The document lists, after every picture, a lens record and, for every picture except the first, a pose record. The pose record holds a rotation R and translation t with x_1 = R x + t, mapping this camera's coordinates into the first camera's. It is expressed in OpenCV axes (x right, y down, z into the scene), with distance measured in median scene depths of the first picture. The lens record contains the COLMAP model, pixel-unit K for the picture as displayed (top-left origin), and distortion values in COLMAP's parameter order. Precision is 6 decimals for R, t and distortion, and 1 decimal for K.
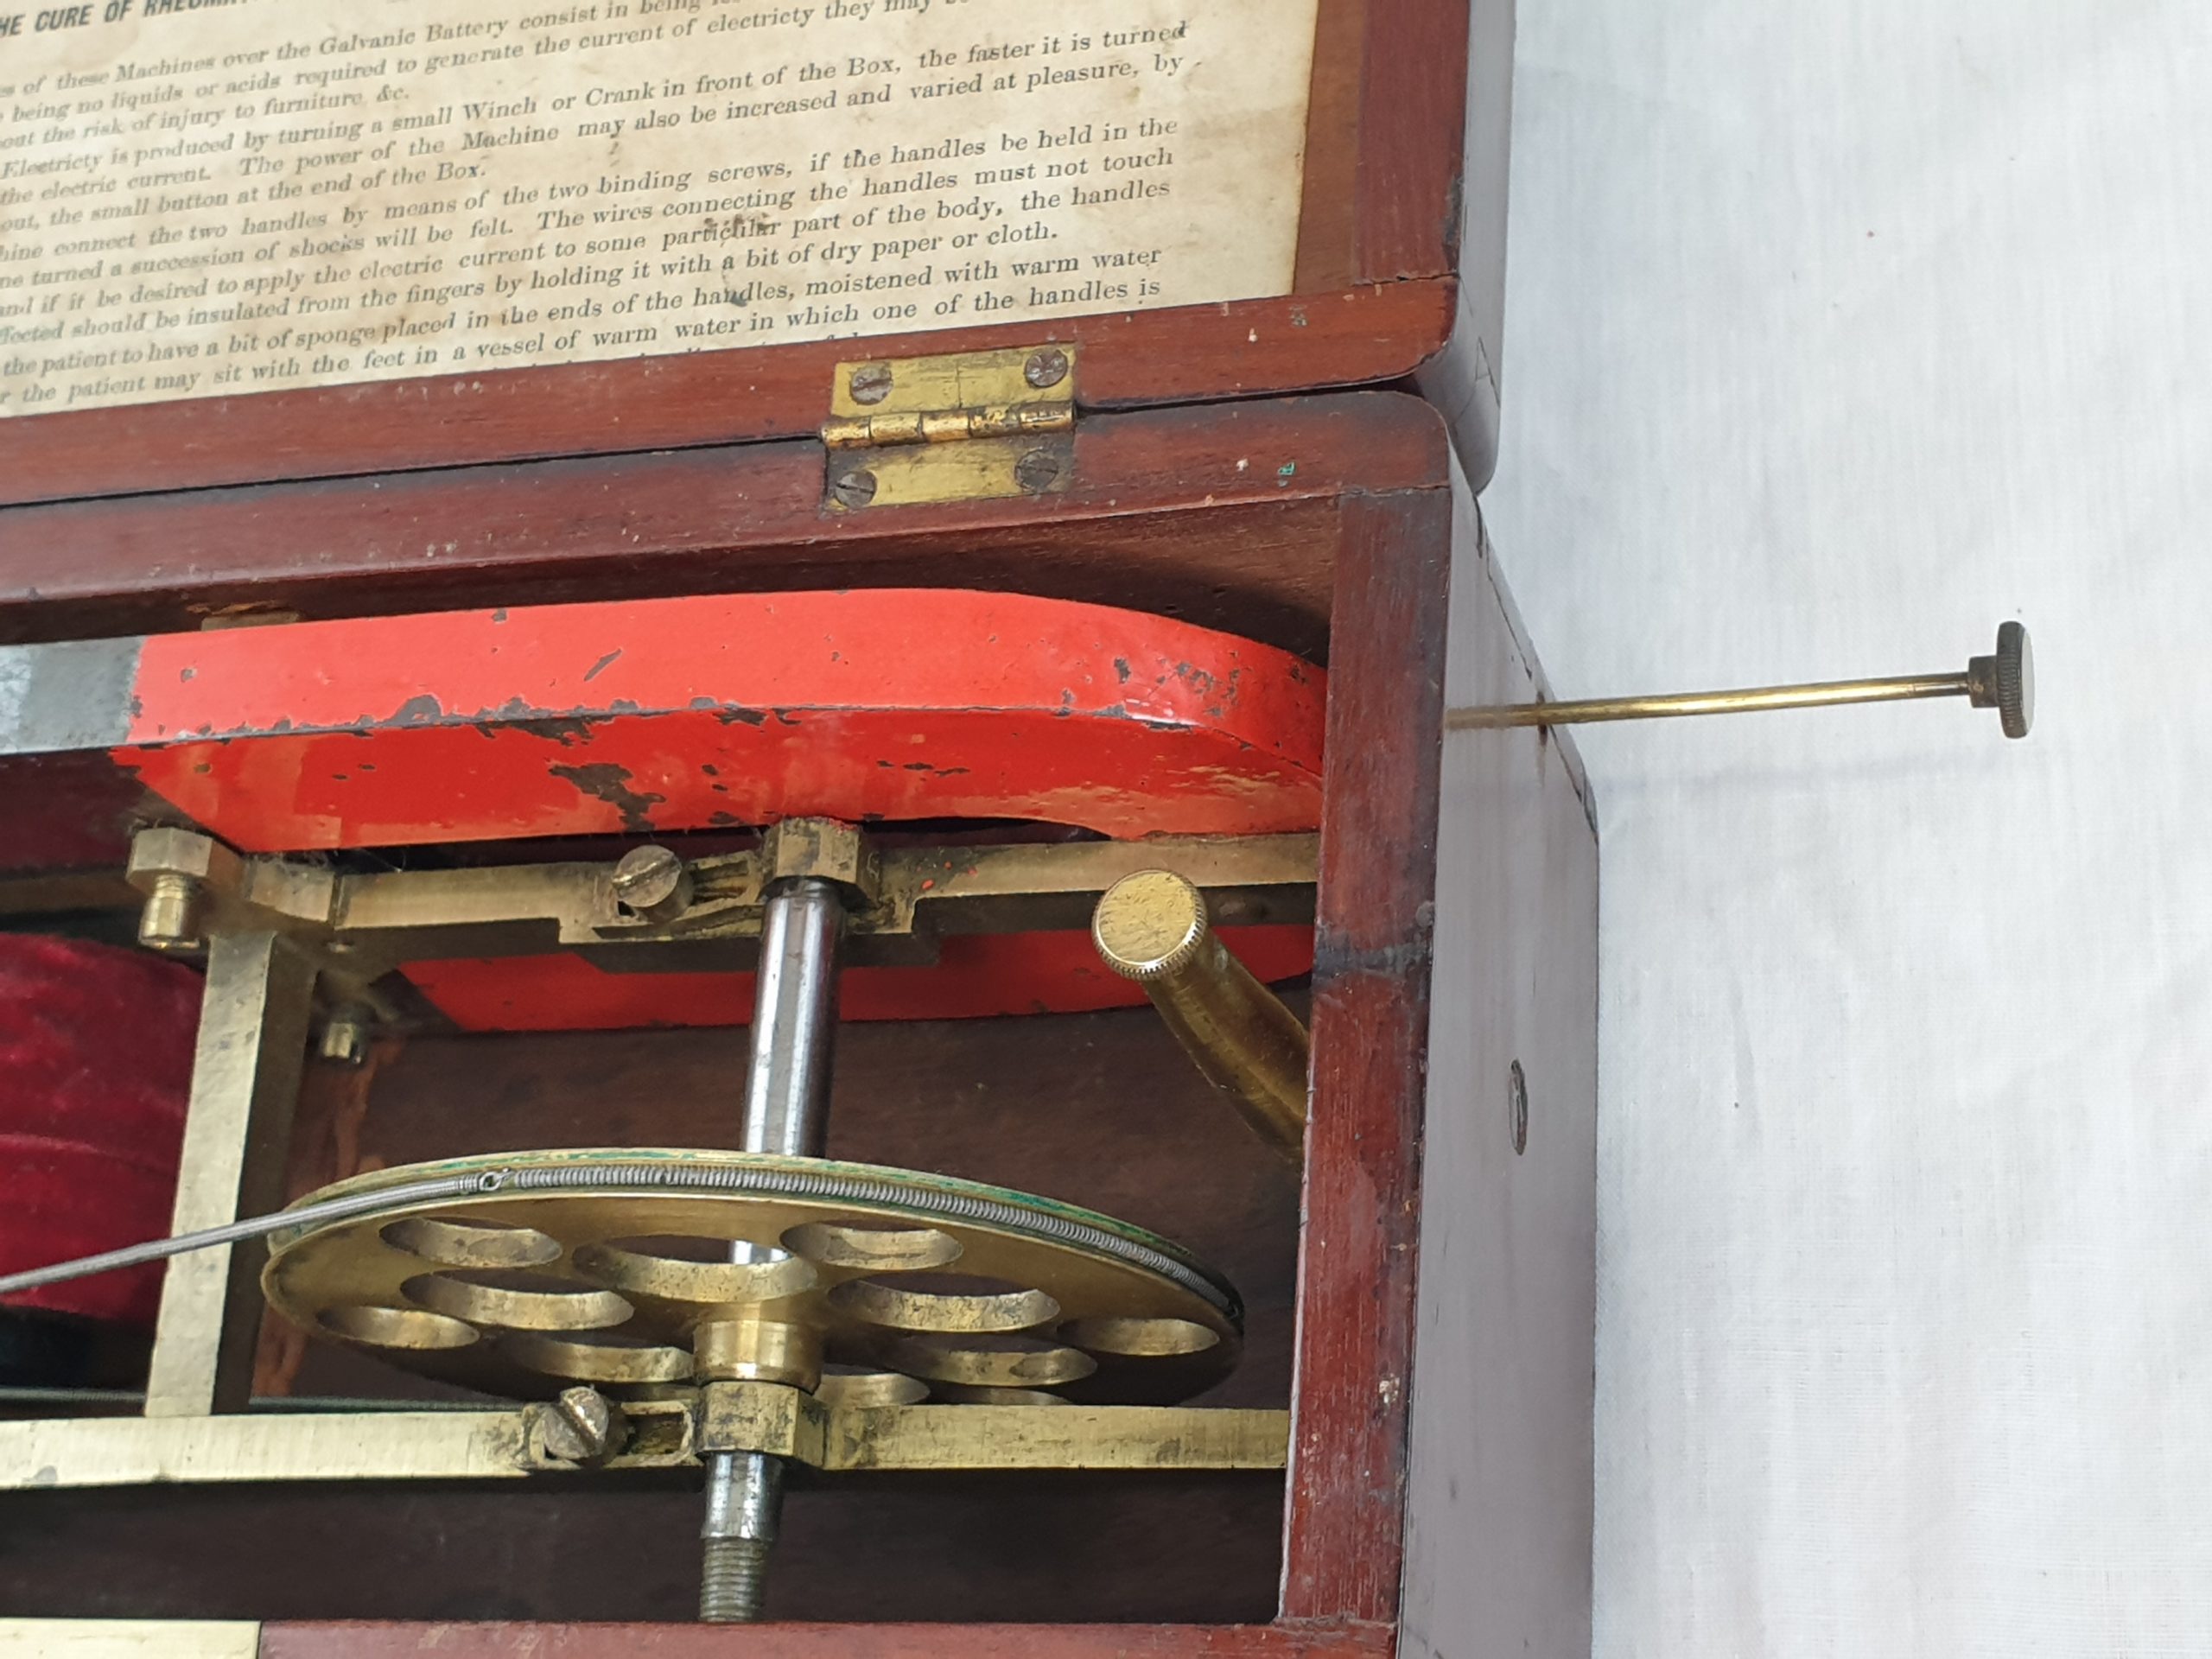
lens RADIAL K [[3428.5, 0, 1162.3], [0, 3428.5, 840.3], [0, 0, 1]] dist [0.128627, 0.000000]
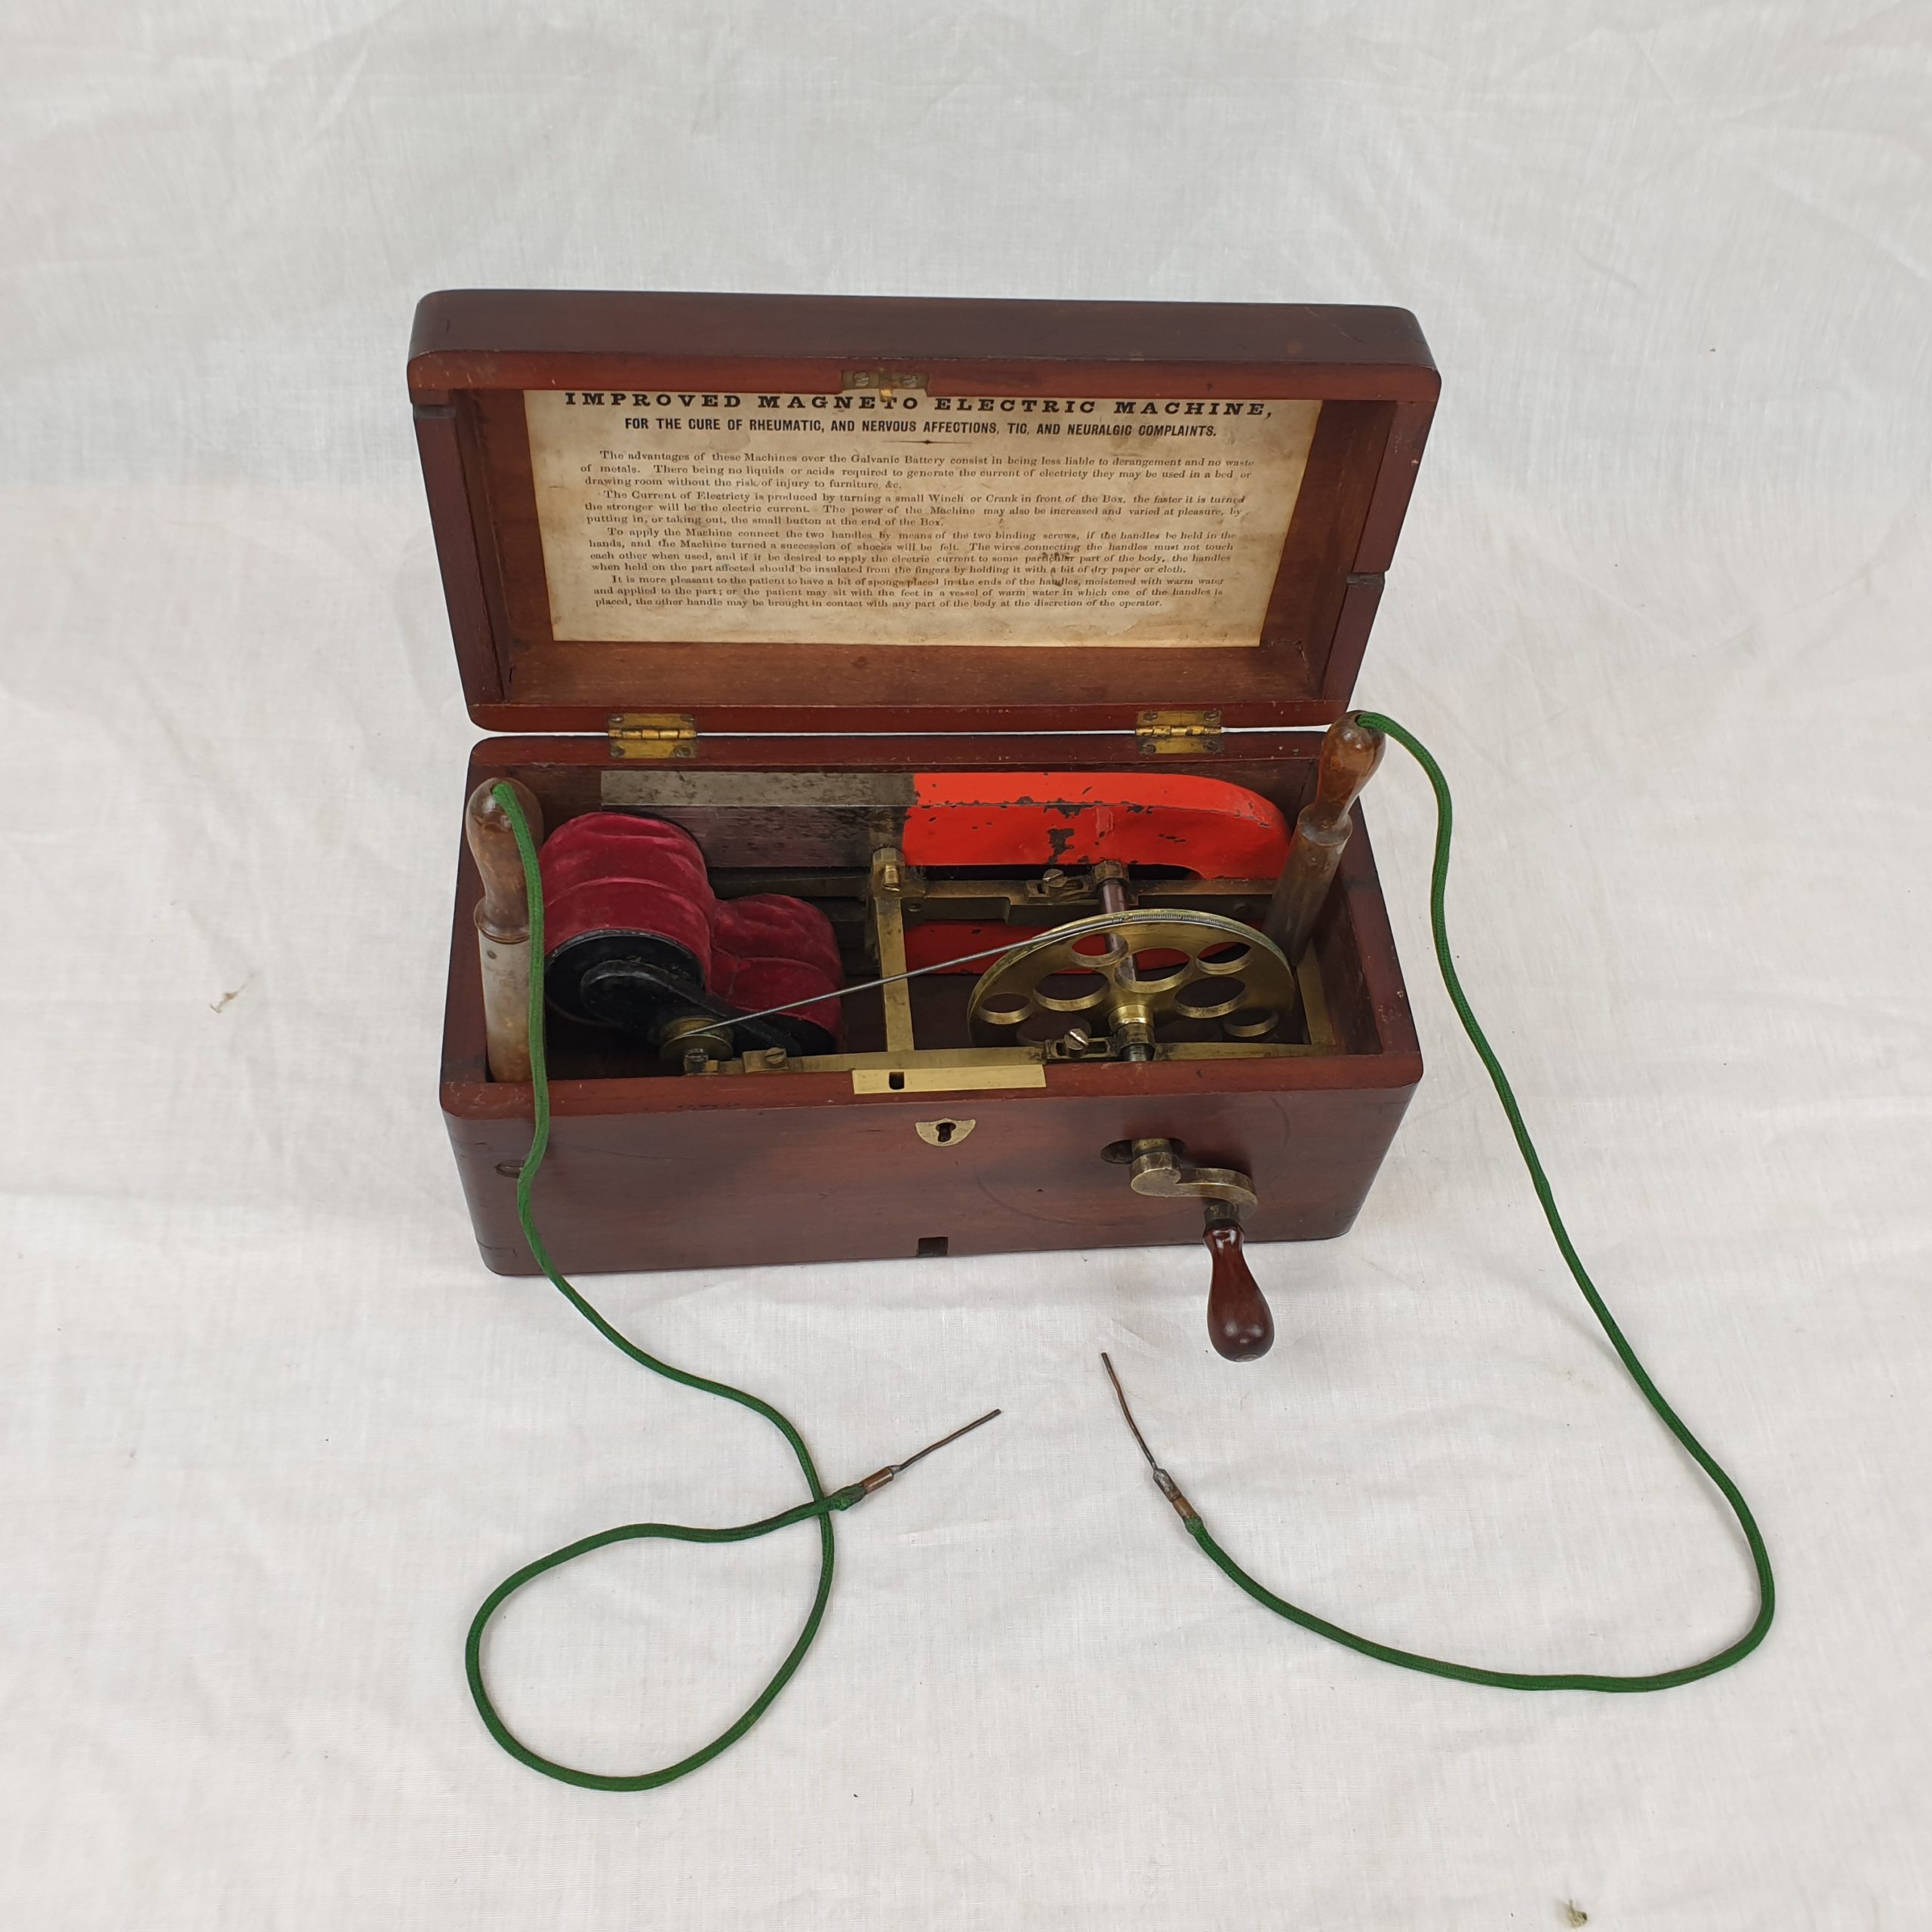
lens RADIAL K [[2007.2, 0, 999.7], [0, 2007.2, 990.4], [0, 0, 1]] dist [0.049233, 0.000000]
pose [[0.931706, -0.290580, 0.217915, -0.569539], [-0.160639, 0.208434, 0.964754, -1.511036], [-0.325759, -0.933873, 0.147521, 0.491501]]
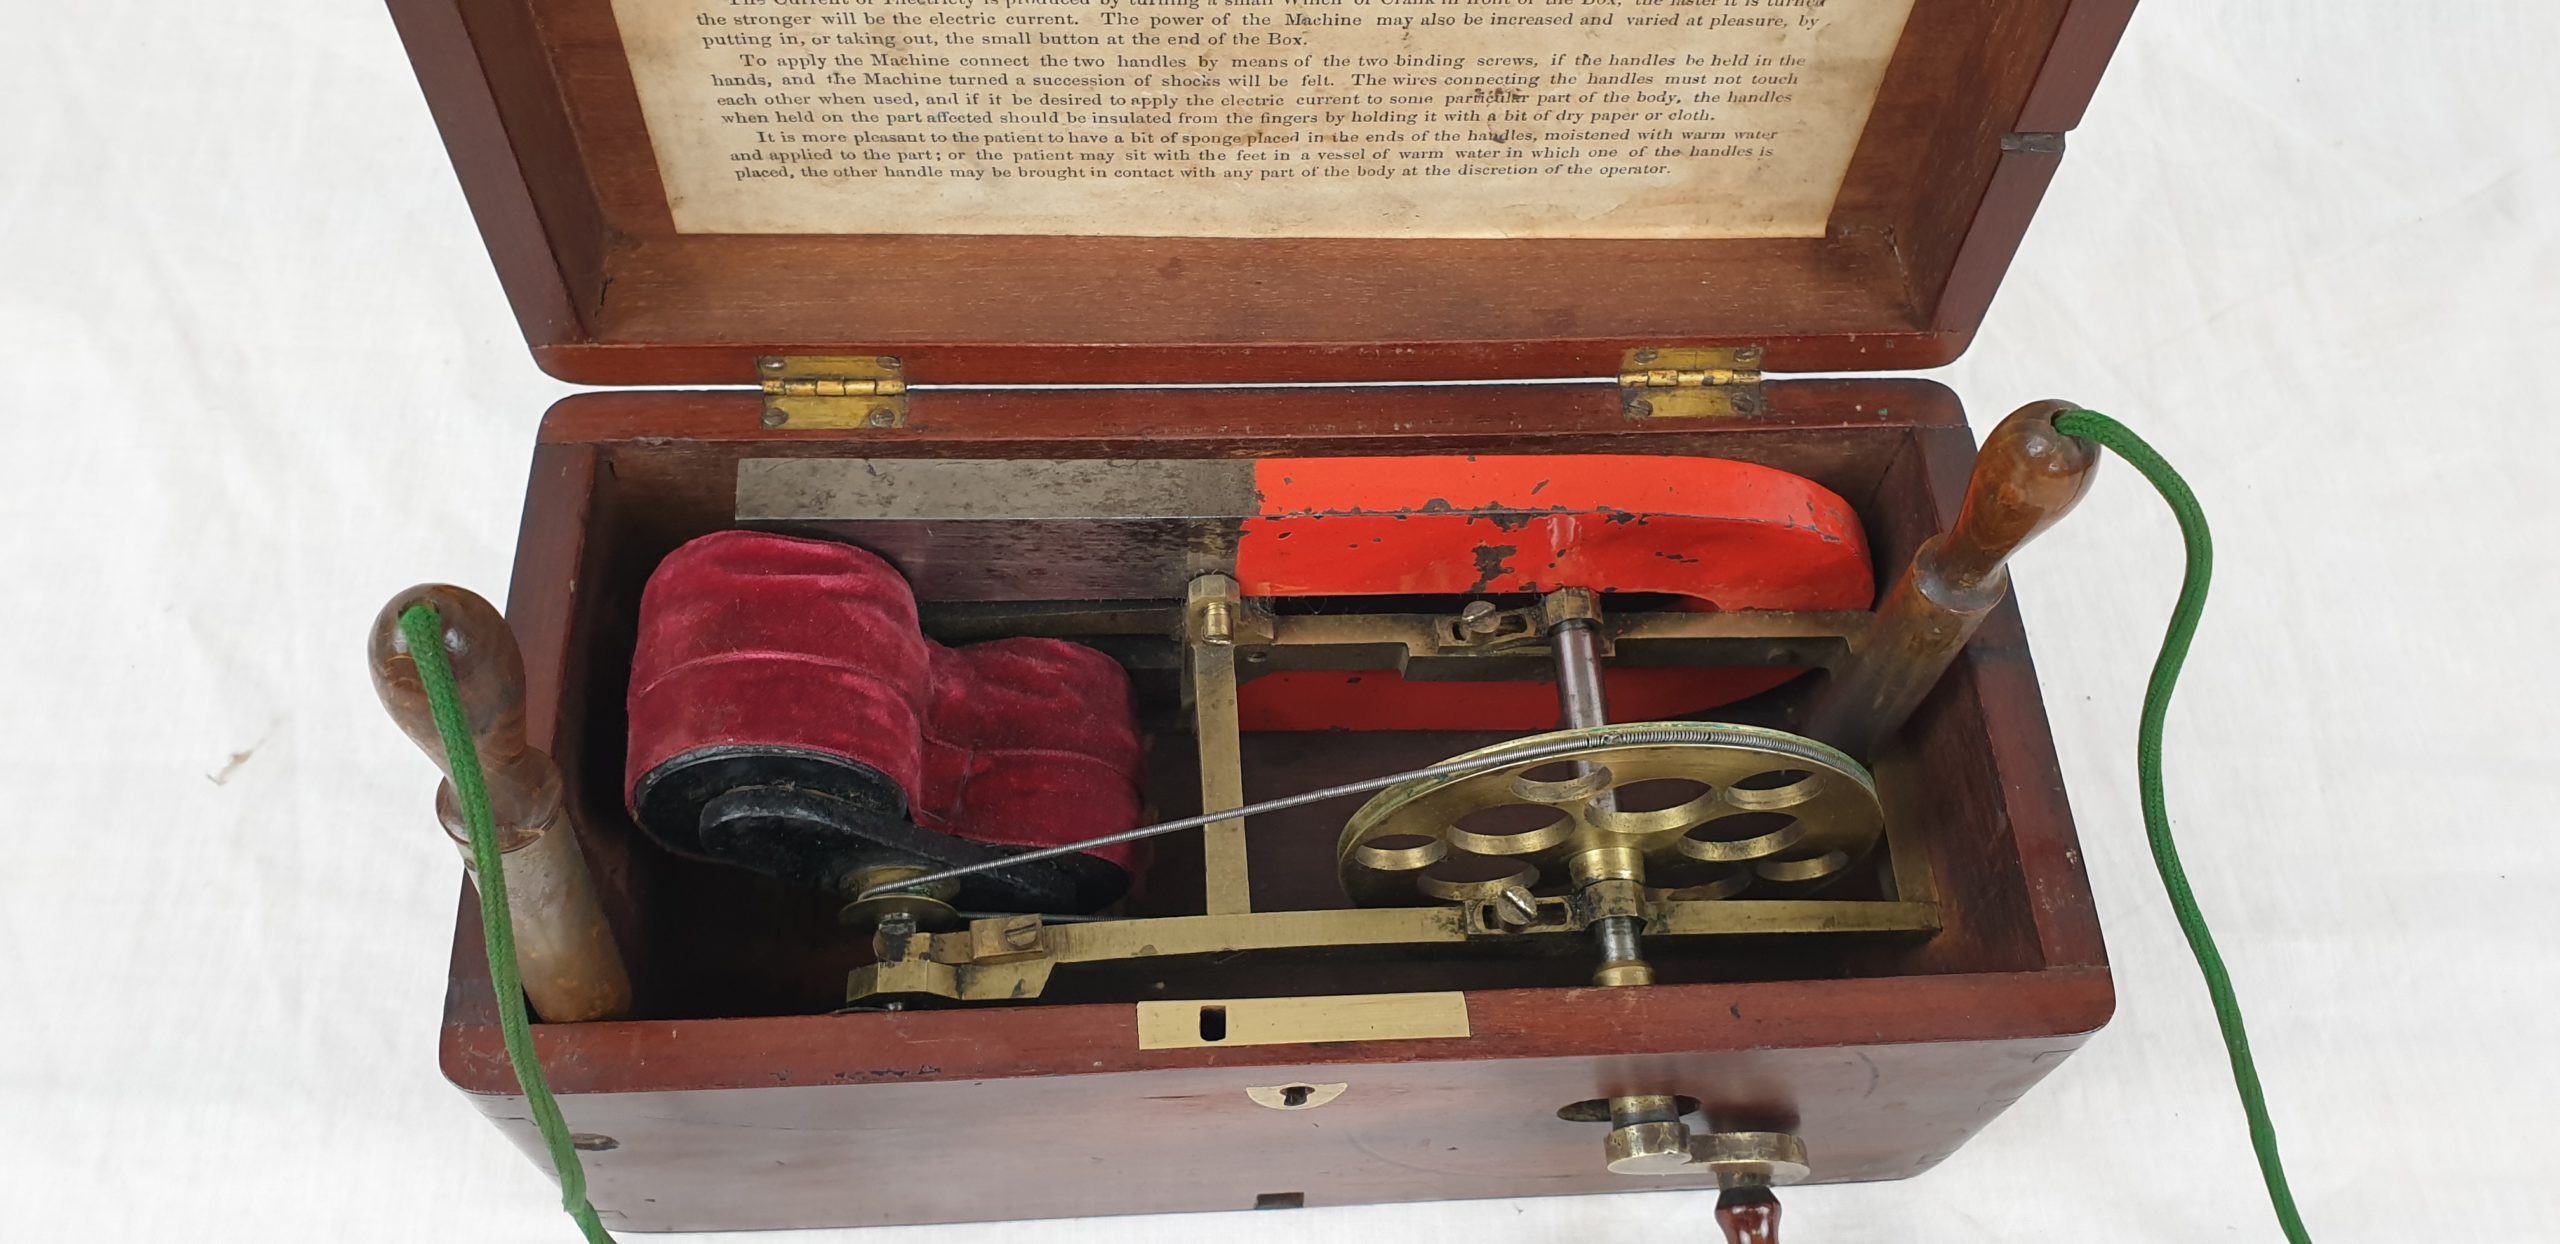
lens RADIAL K [[2033.9, 0, 1279.8], [0, 2033.9, 632.6], [0, 0, 1]] dist [0.066356, -0.165698]
pose [[0.944705, -0.295046, 0.143109, -0.404732], [-0.111160, 0.122440, 0.986231, -1.004676], [-0.308506, -0.947606, 0.082872, 0.724053]]
